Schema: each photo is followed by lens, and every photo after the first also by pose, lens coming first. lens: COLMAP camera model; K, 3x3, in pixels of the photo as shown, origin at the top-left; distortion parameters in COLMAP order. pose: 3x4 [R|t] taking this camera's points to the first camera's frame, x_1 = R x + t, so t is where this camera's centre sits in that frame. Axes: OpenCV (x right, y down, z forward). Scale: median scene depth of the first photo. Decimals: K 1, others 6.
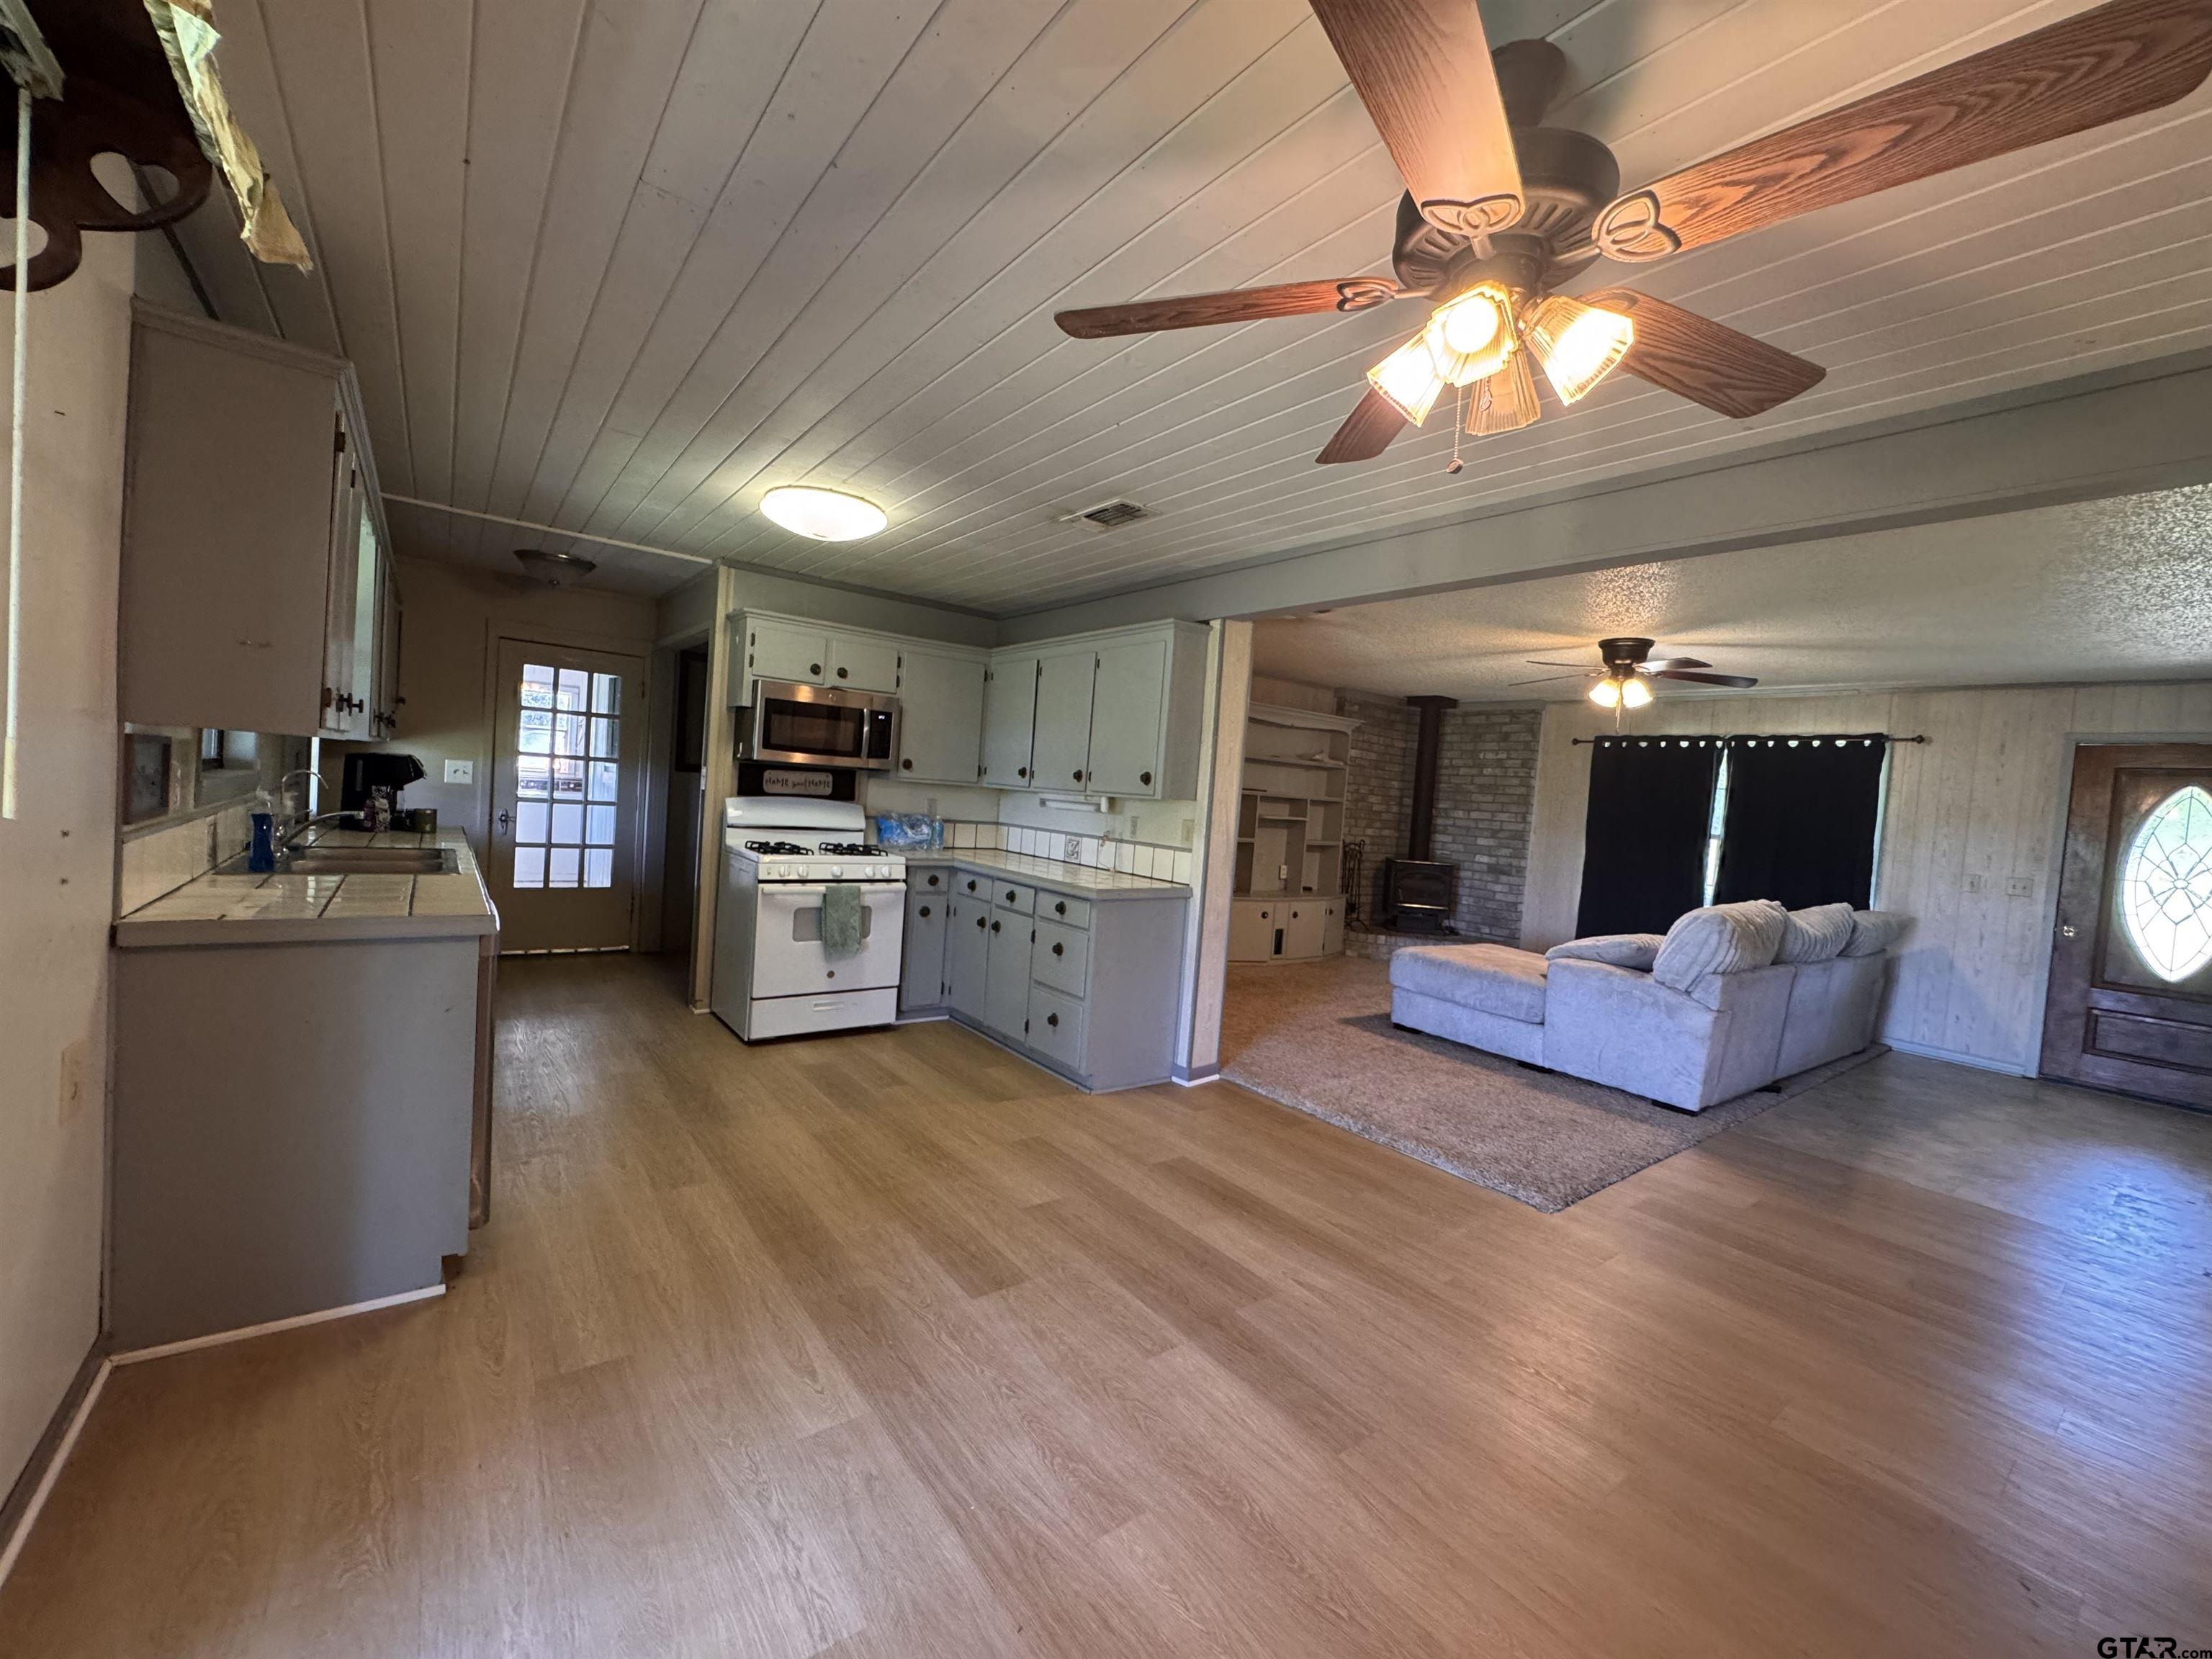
lens RADIAL K [[886.8, 0, 1101.6], [0, 886.8, 833.1], [0, 0, 1]] dist [-0.000977, -0.000377]
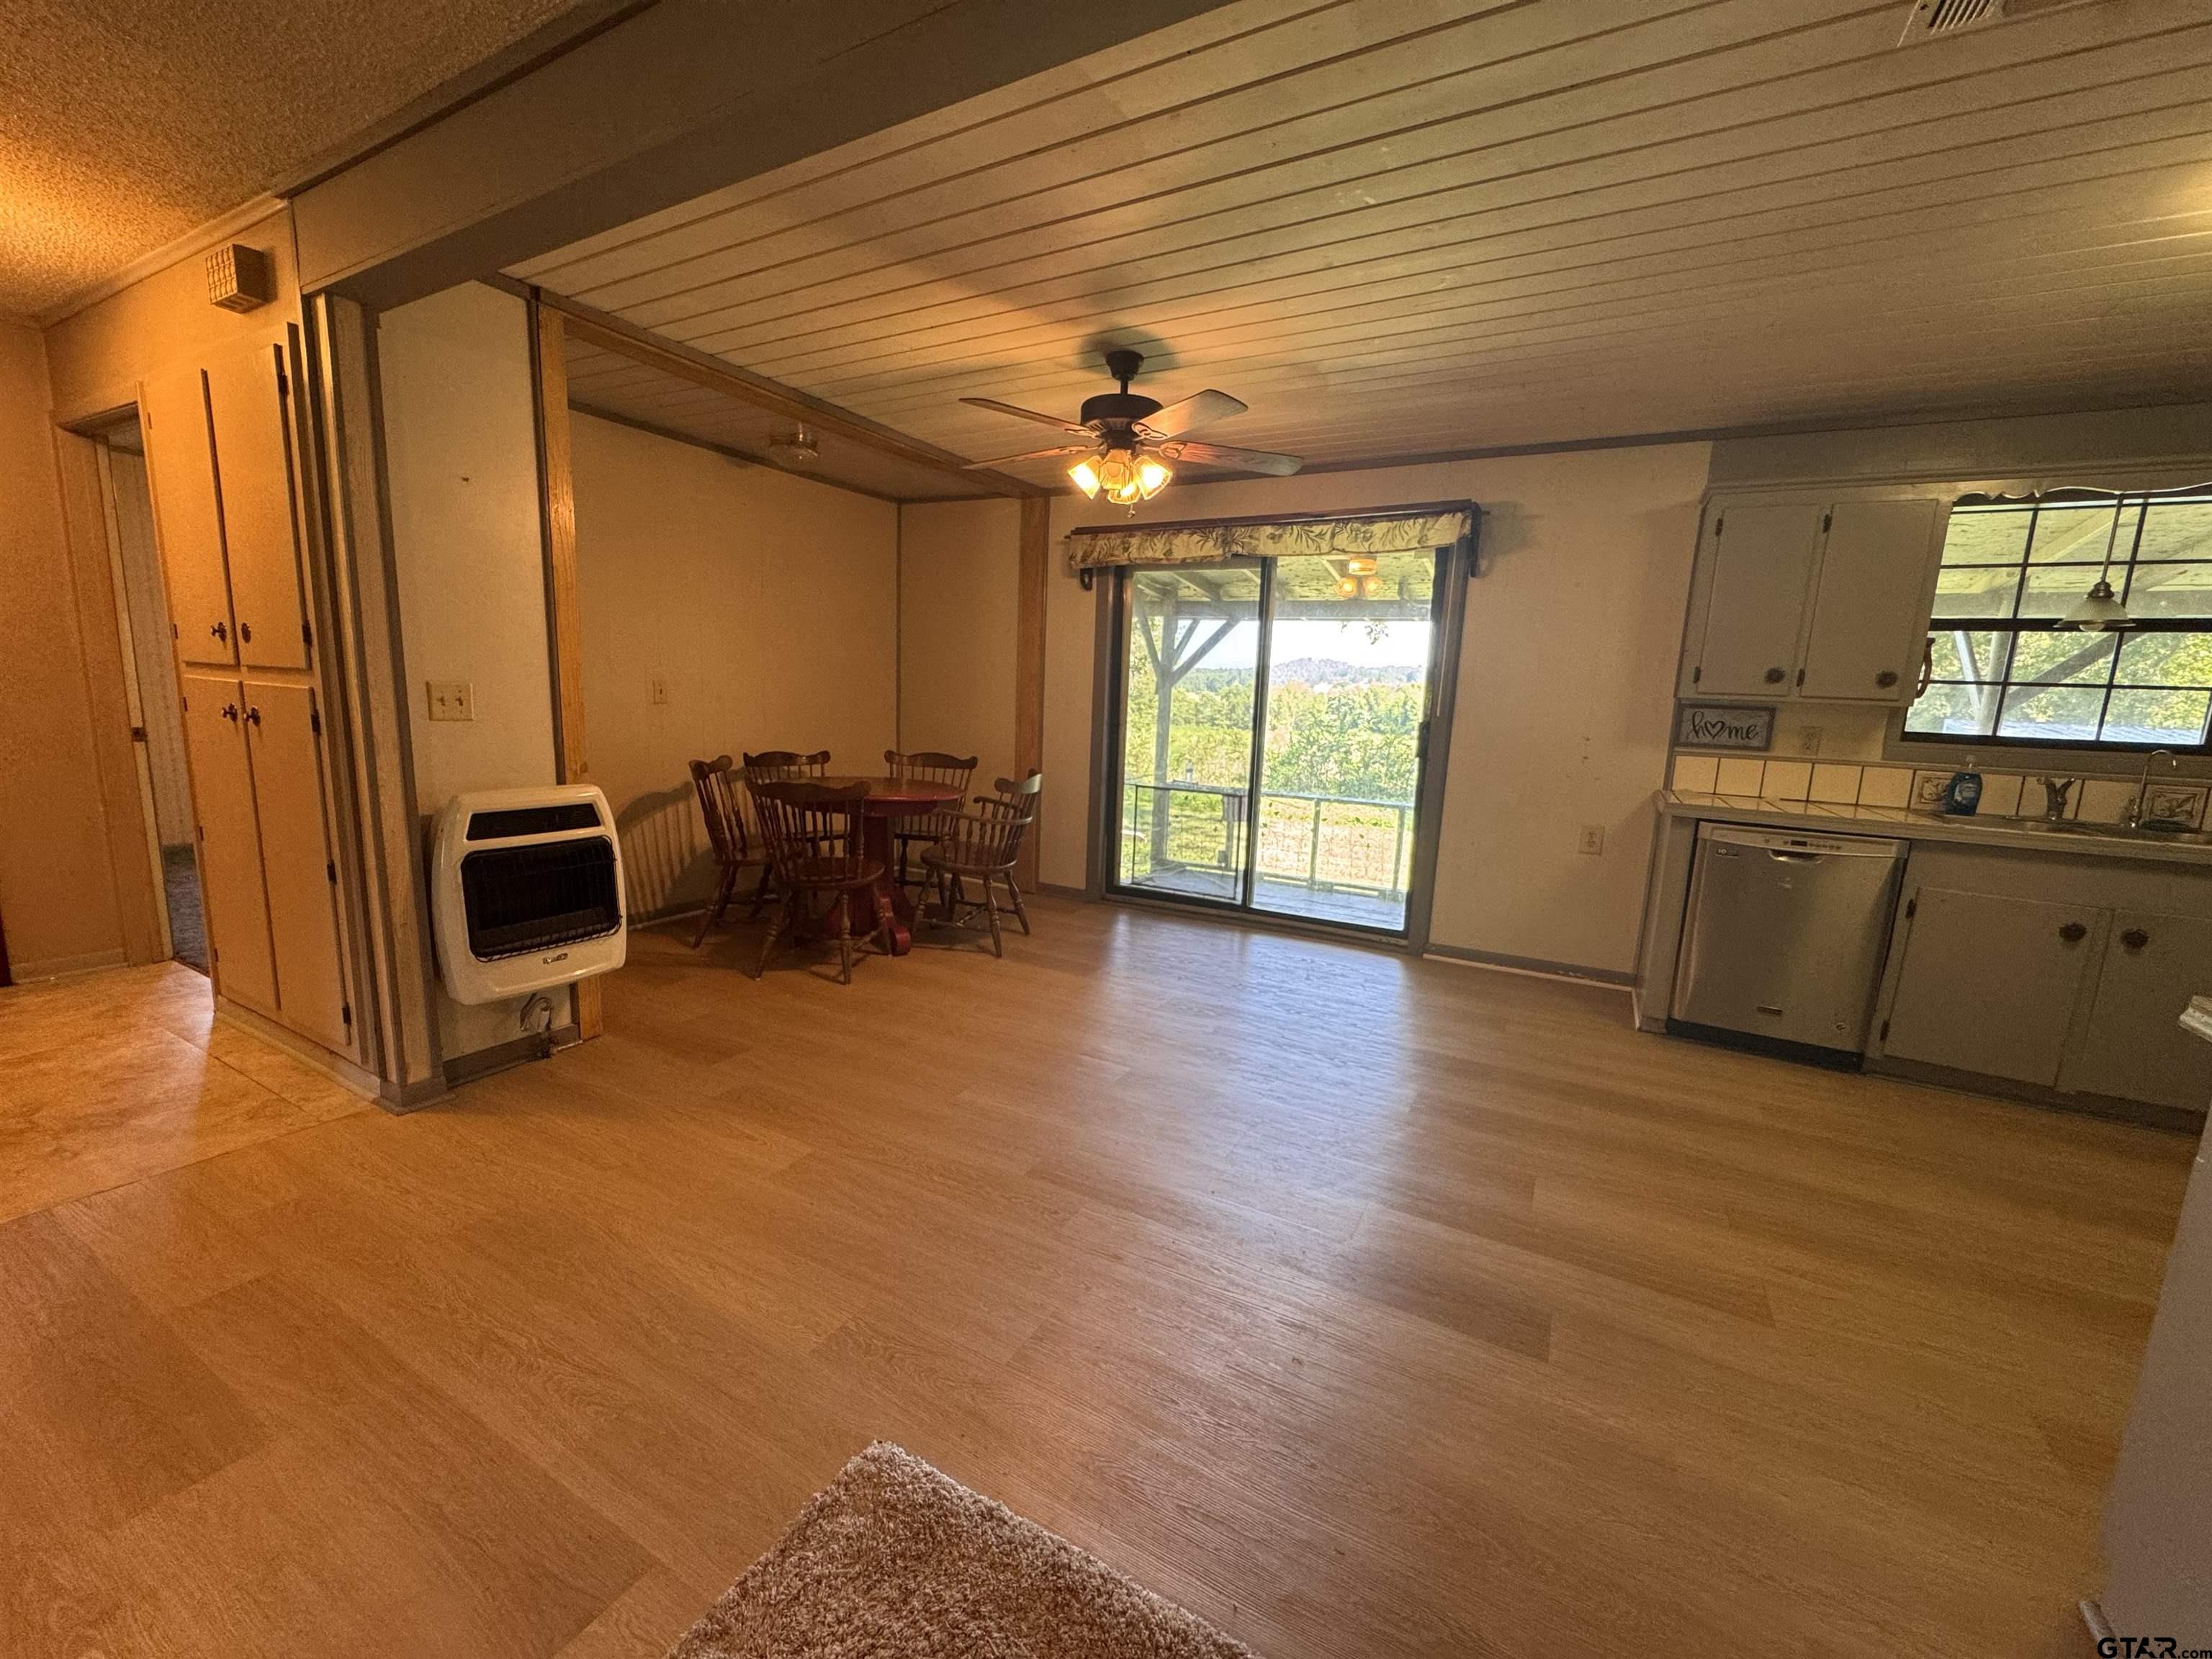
lens RADIAL K [[886.8, 0, 1101.6], [0, 886.8, 833.1], [0, 0, 1]] dist [-0.000977, -0.000377]
pose [[-0.908487, -0.046467, -0.415321, 0.368322], [-0.127975, 0.976990, 0.170628, 0.002321], [0.397836, 0.208164, -0.893529, 0.852189]]
